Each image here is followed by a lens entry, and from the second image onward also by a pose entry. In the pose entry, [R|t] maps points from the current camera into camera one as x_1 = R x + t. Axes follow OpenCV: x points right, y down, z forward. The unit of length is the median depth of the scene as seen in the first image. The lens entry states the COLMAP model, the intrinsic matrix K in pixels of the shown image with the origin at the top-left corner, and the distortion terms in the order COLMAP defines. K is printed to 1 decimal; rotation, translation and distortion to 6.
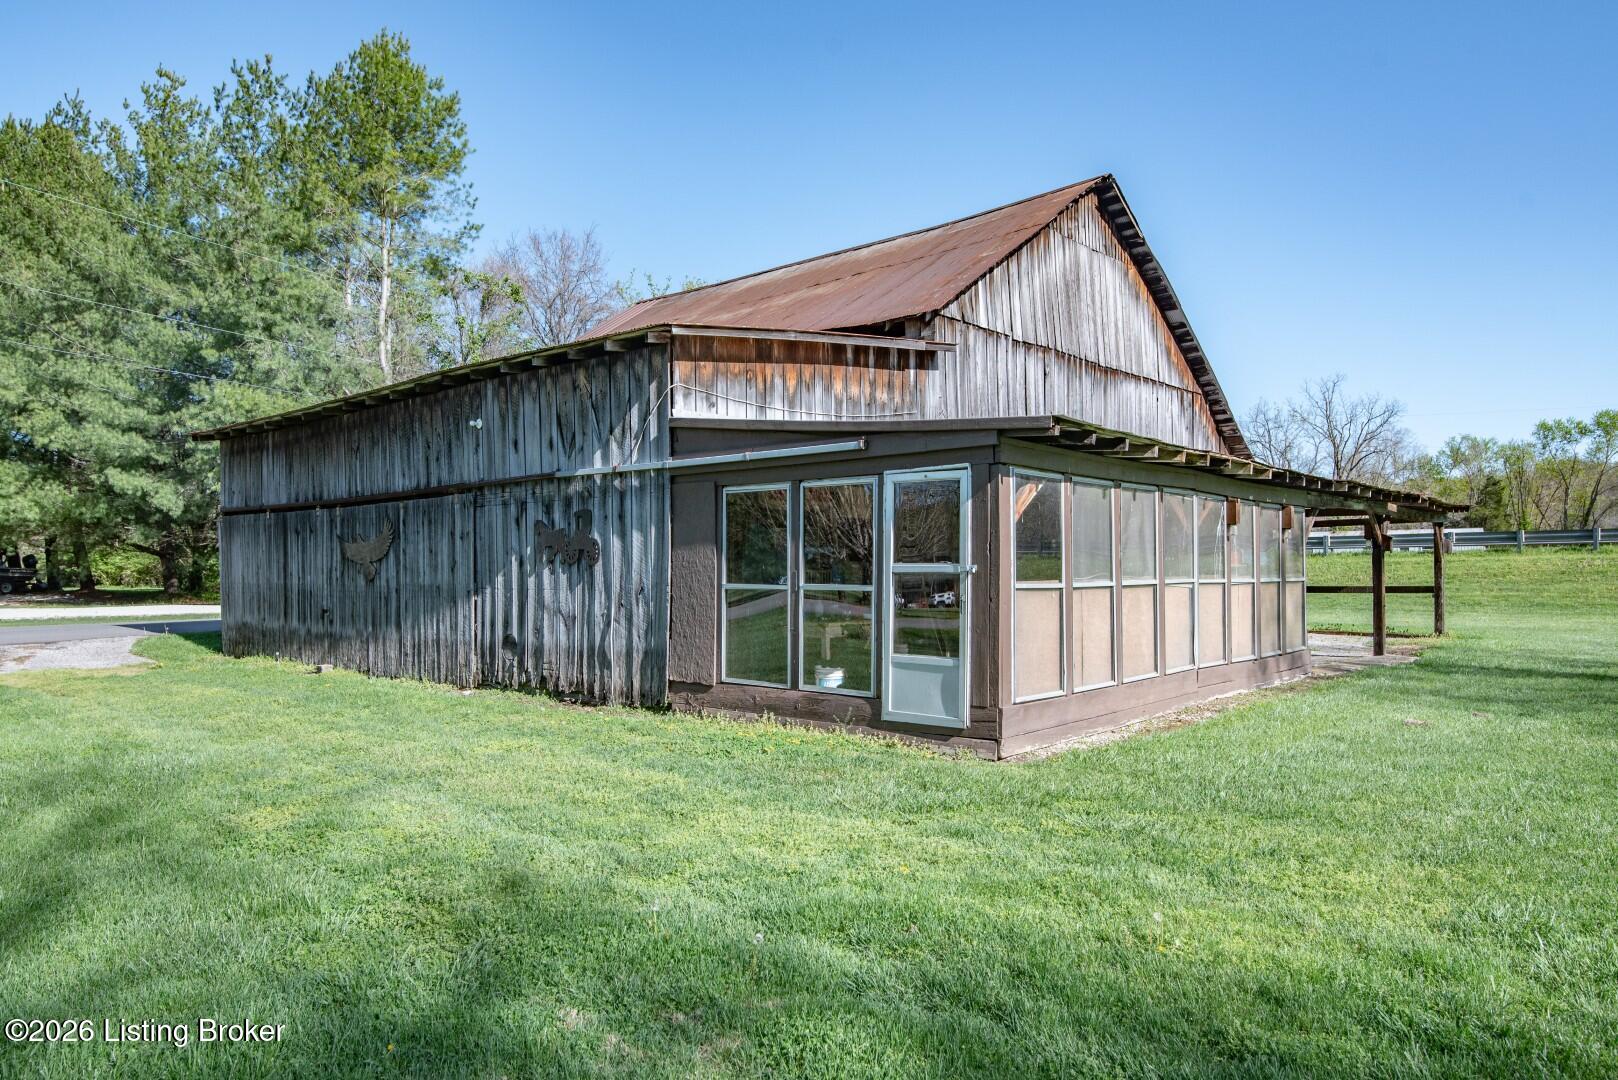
lens RADIAL K [[1079.3, 0, 796.2], [0, 1079.3, 537.9], [0, 0, 1]] dist [-0.032322, -0.000299]
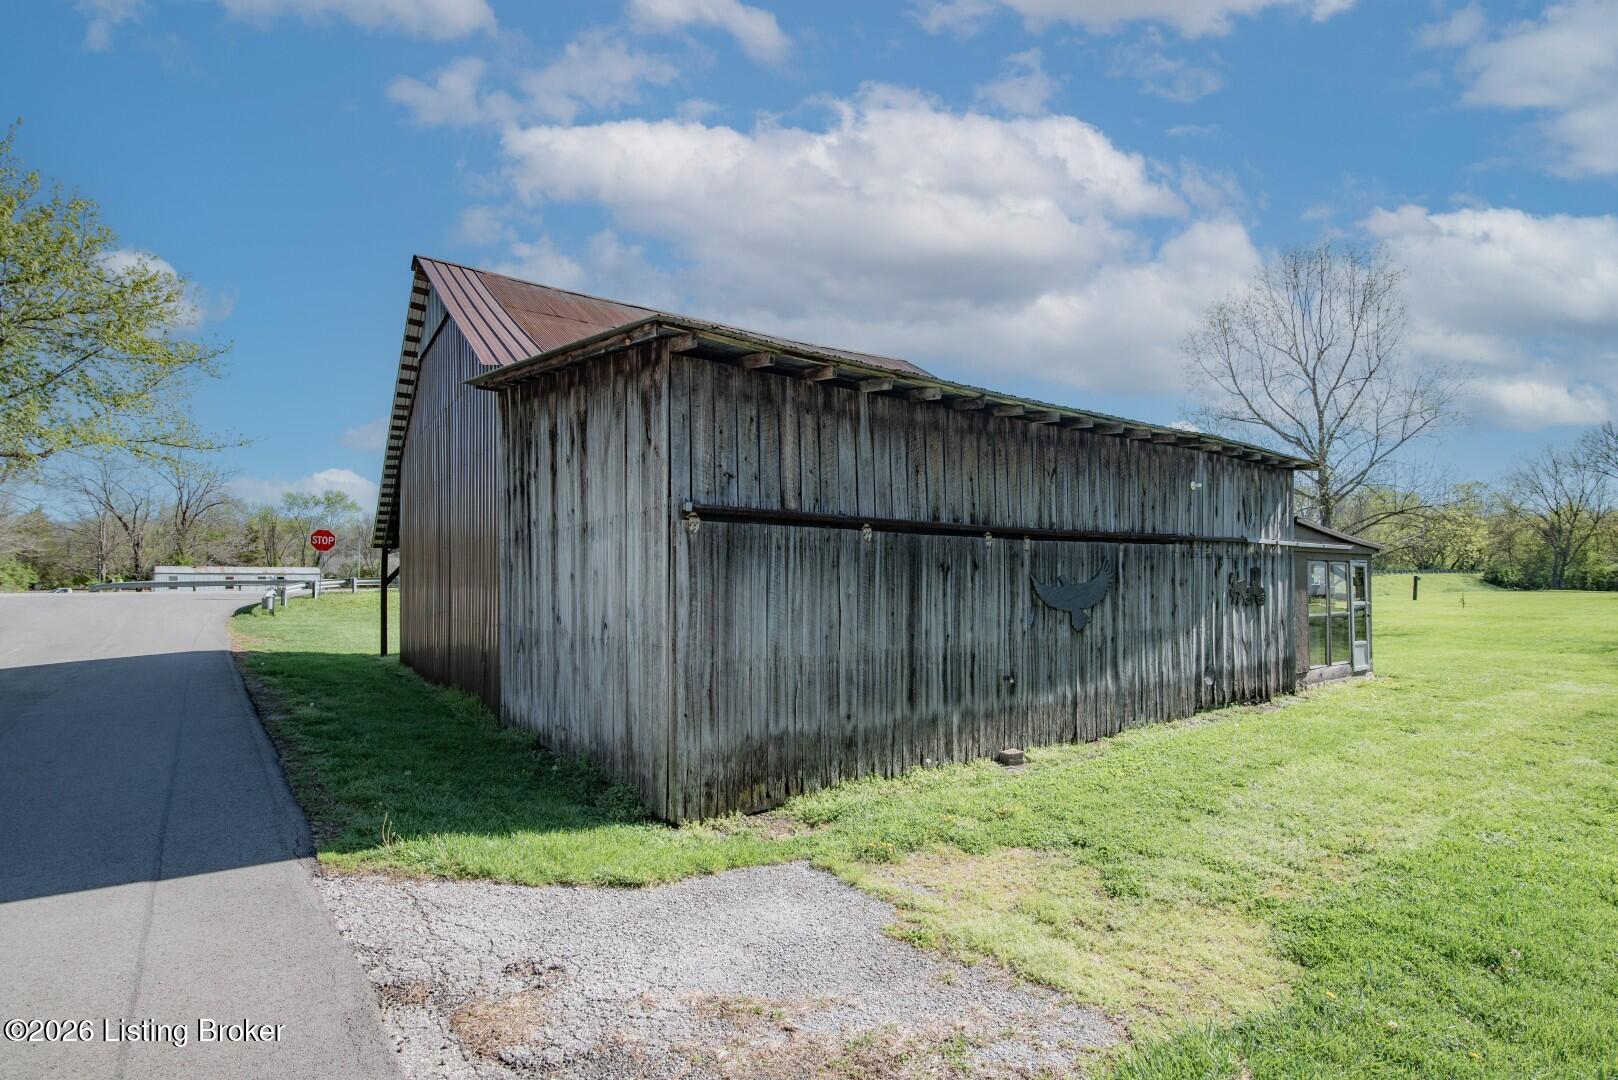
lens RADIAL K [[757.1, 0, 802.5], [0, 757.1, 575.4], [0, 0, 1]] dist [-0.016057, -0.000257]
pose [[0.220211, 0.019125, 0.975265, -1.120582], [-0.019809, 0.999689, -0.015131, 0.009997], [-0.975251, -0.015987, 0.220521, 1.173575]]
